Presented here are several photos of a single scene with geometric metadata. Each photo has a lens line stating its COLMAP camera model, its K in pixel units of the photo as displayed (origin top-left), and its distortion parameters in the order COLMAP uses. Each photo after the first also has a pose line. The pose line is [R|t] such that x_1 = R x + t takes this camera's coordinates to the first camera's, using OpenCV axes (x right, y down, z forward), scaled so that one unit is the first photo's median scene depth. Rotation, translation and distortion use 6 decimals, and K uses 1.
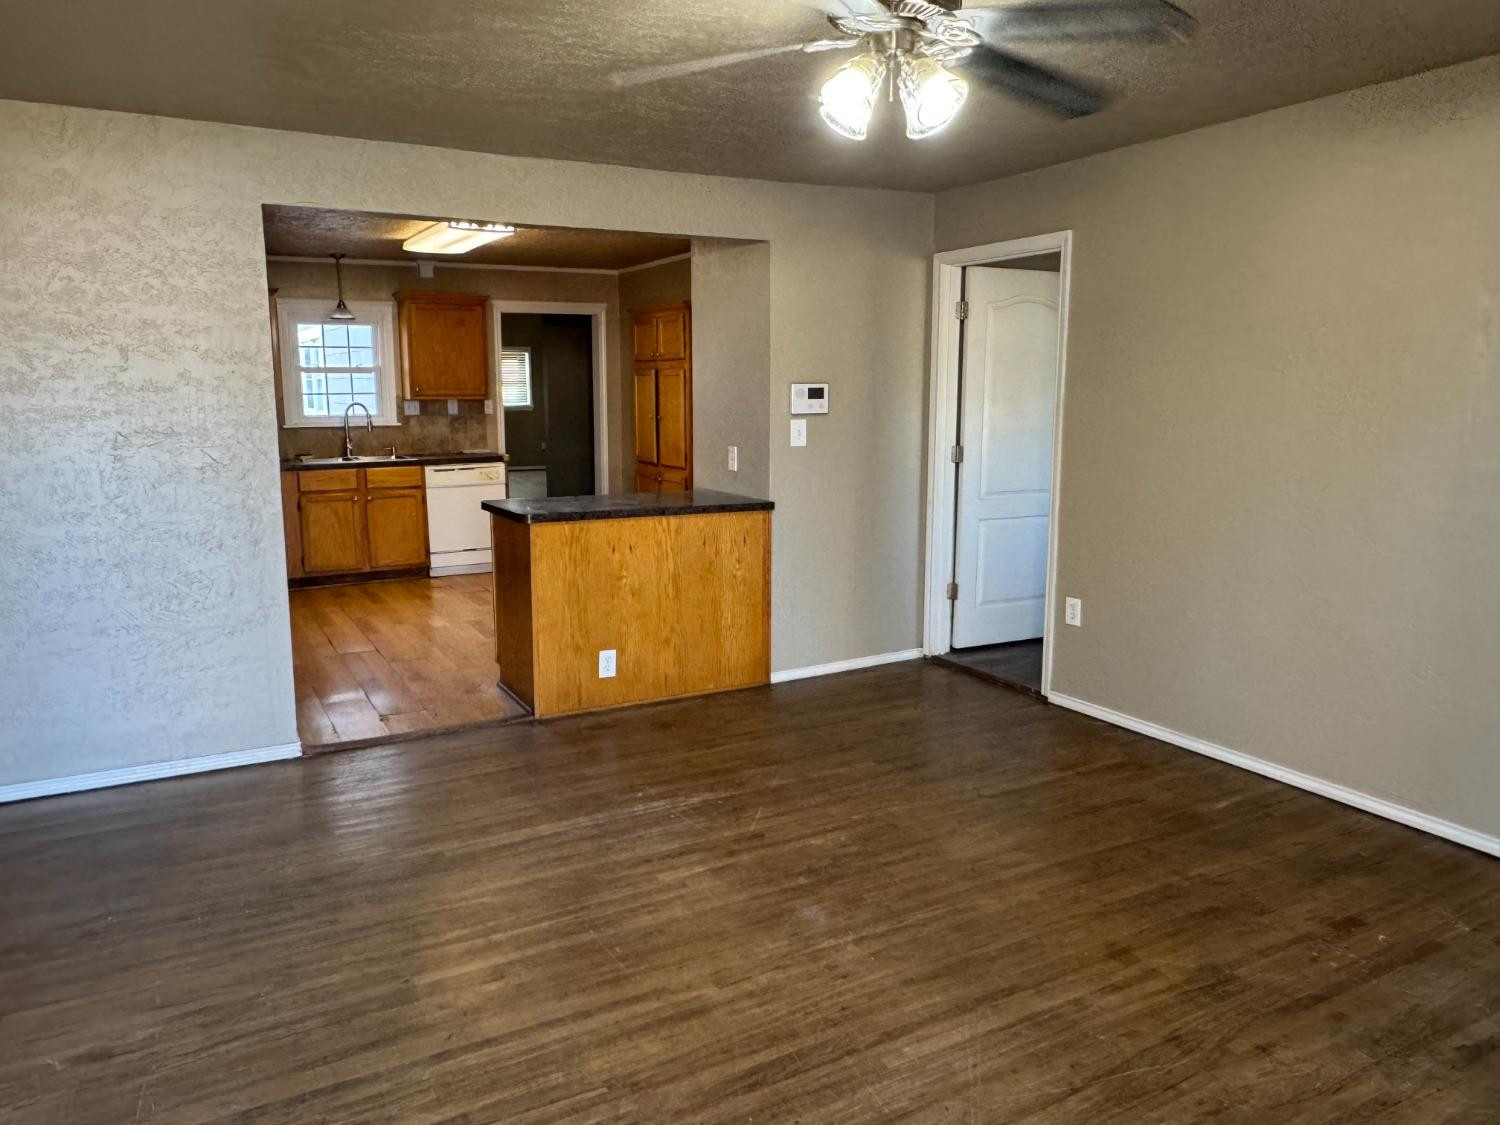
lens RADIAL K [[1056.3, 0, 741.5], [0, 1056.3, 564.7], [0, 0, 1]] dist [-0.001951, 0.001012]
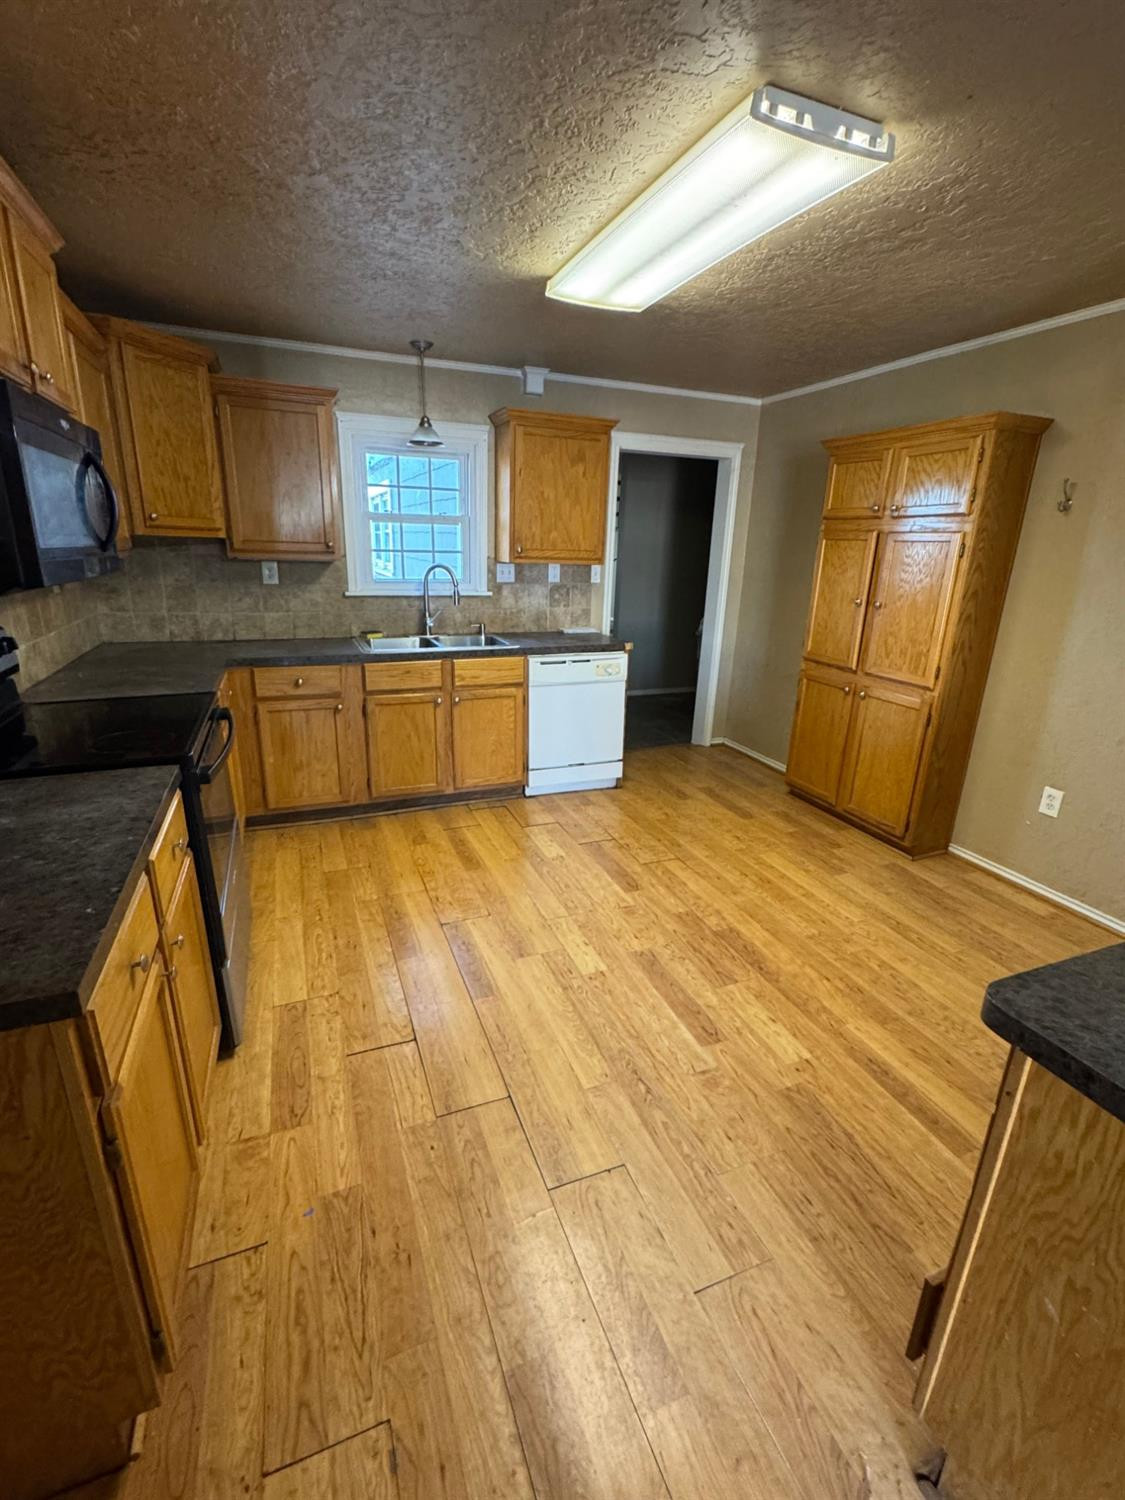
lens RADIAL K [[659.6, 0, 564.2], [0, 659.6, 750.9], [0, 0, 1]] dist [-0.003076, 0.000242]
pose [[0.992738, 0.065563, -0.100862, -0.323182], [-0.051732, 0.989617, 0.134096, -0.131114], [0.108607, -0.127905, 0.985822, 0.776110]]
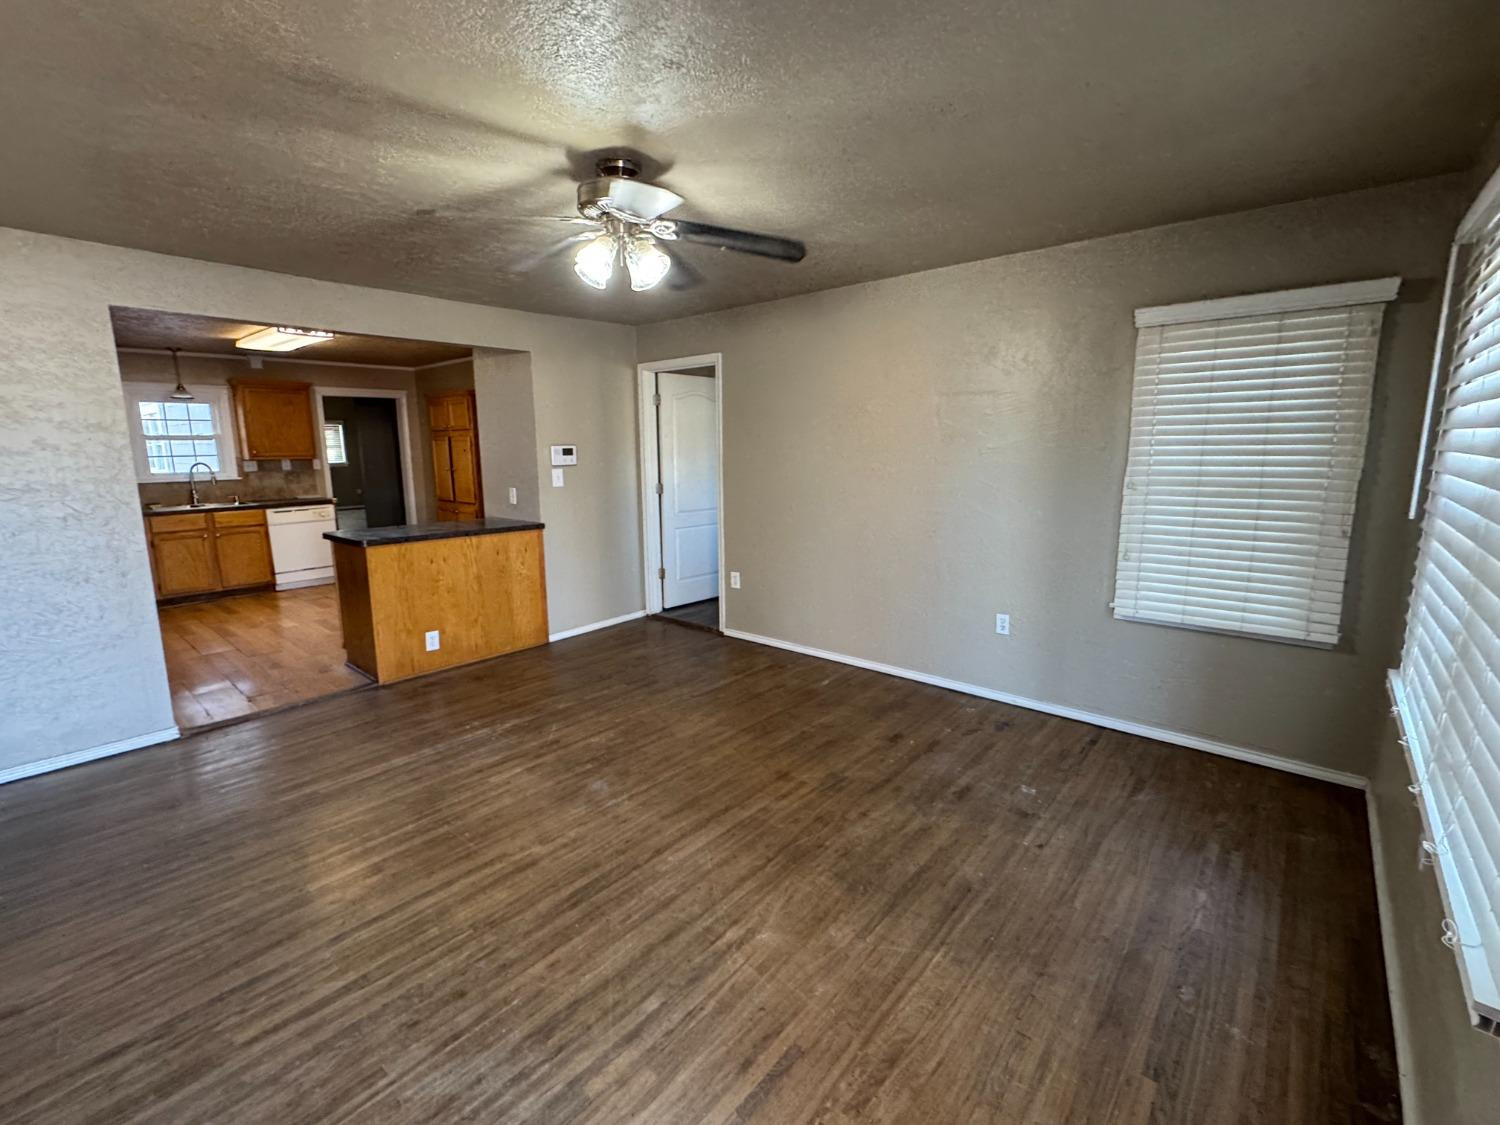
lens RADIAL K [[659.6, 0, 749.7], [0, 659.6, 560.1], [0, 0, 1]] dist [-0.003076, 0.000242]
pose [[0.936626, -0.066161, 0.344028, -0.023485], [0.065442, 0.997762, 0.013715, -0.000078], [-0.344165, 0.009668, 0.938859, 0.005554]]
